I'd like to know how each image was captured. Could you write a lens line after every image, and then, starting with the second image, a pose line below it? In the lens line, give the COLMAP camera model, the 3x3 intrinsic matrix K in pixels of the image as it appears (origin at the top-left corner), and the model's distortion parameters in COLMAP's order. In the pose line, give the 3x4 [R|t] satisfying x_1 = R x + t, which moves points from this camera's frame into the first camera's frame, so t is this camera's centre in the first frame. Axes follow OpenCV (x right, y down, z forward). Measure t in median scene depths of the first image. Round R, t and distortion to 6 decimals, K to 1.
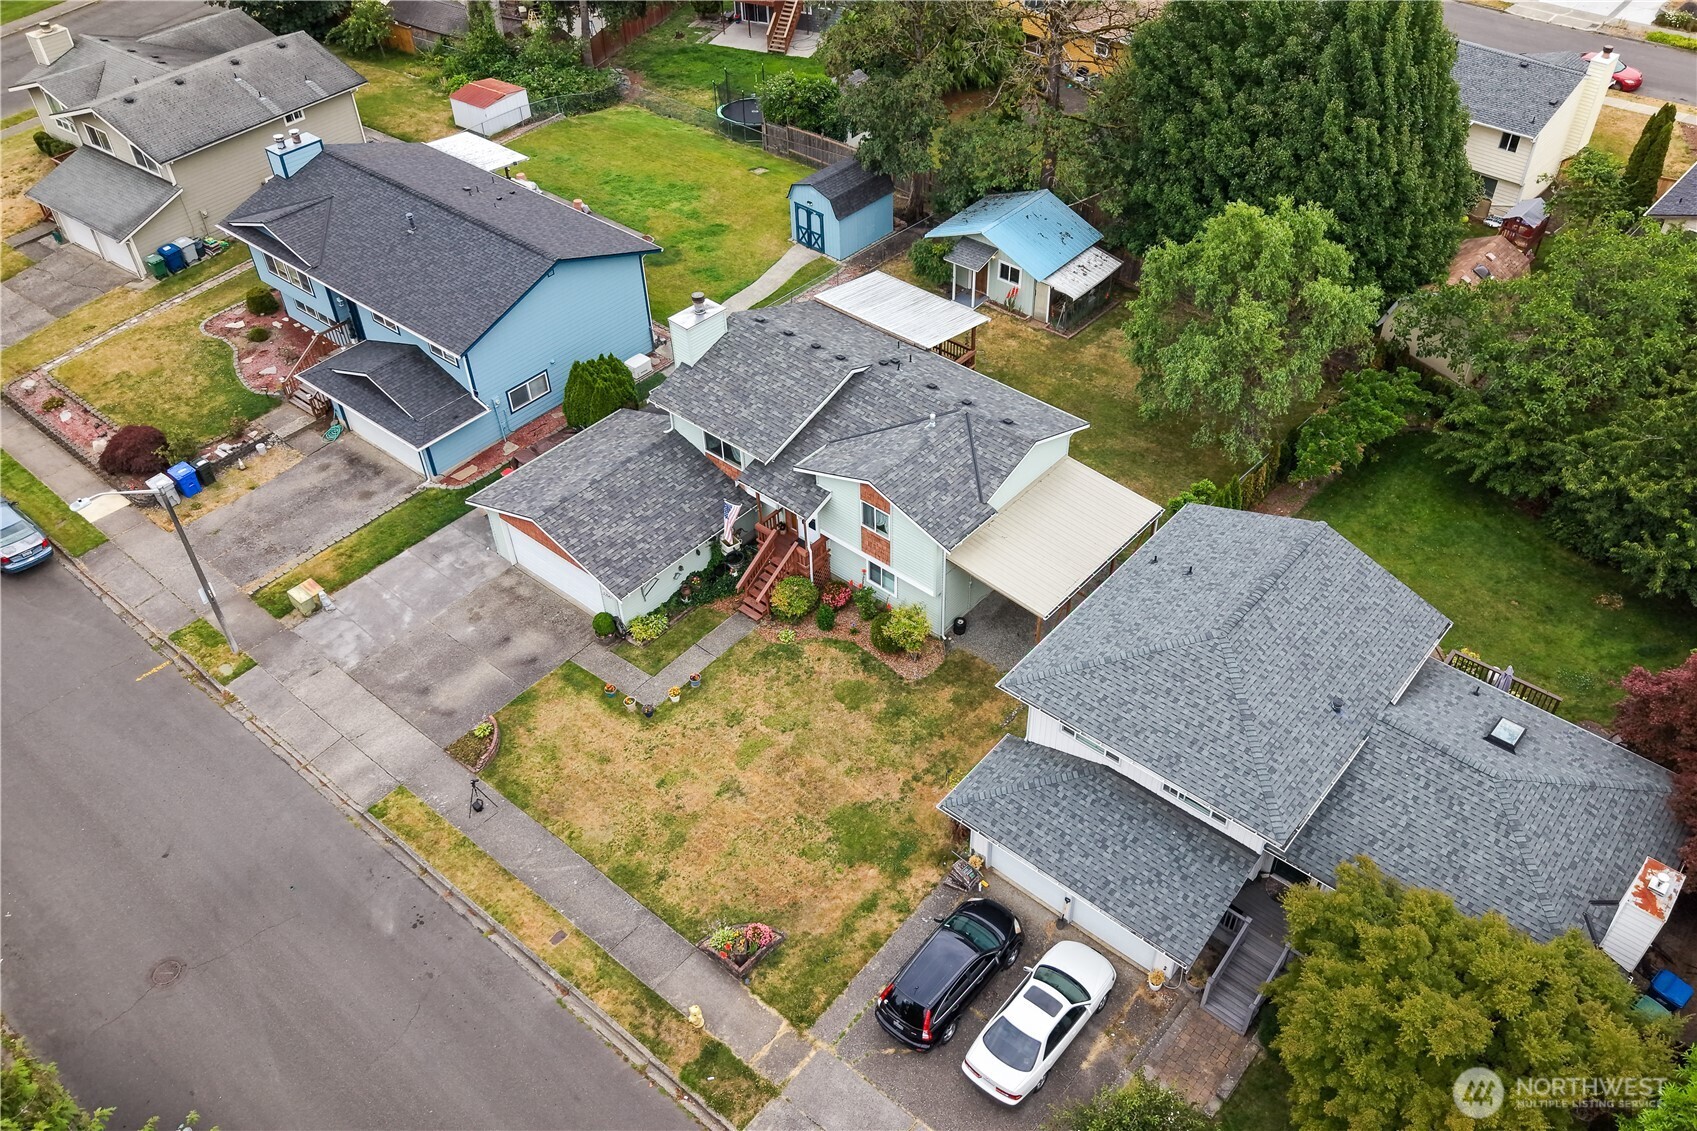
lens RADIAL K [[1350.4, 0, 874.6], [0, 1350.4, 567.3], [0, 0, 1]] dist [-0.000695, -0.001231]
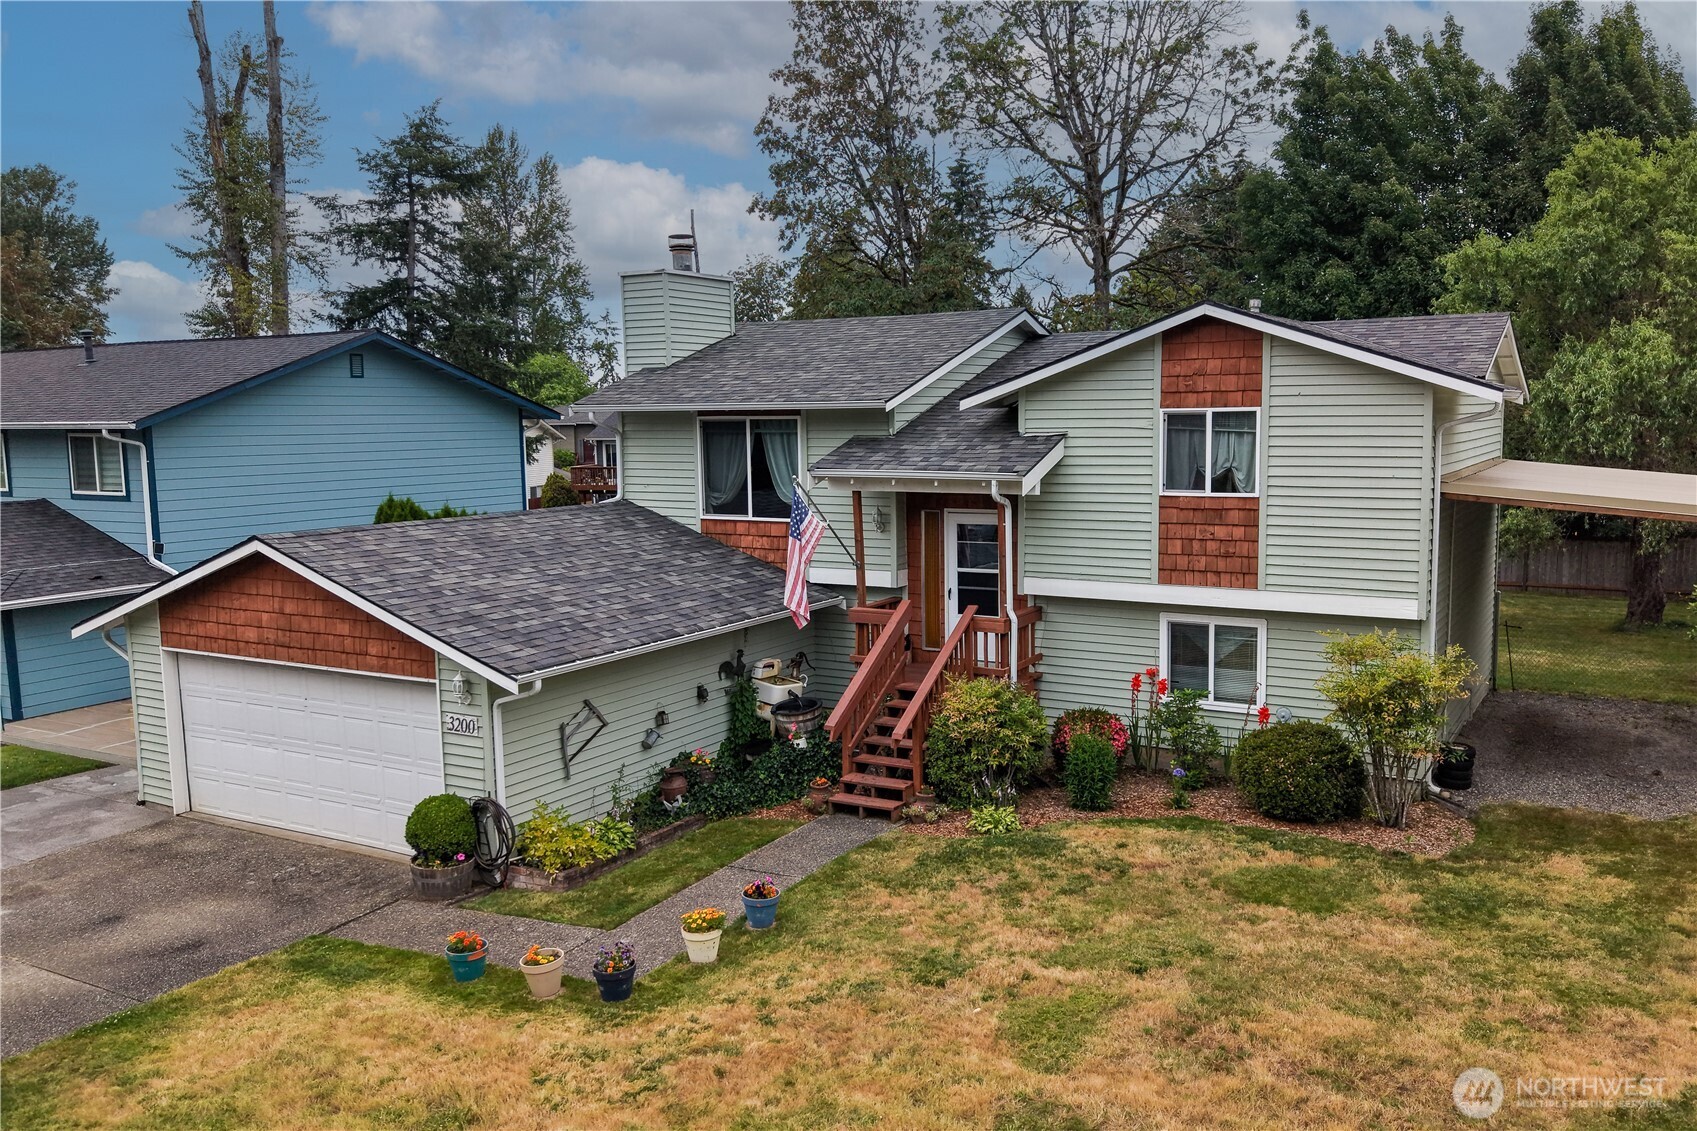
lens RADIAL K [[1350.4, 0, 874.6], [0, 1350.4, 567.3], [0, 0, 1]] dist [-0.000695, -0.001231]
pose [[0.985623, -0.024361, 0.167196, -0.153942], [0.116306, 0.815610, -0.566792, 0.191757], [-0.122559, 0.578089, 0.806717, 0.703062]]
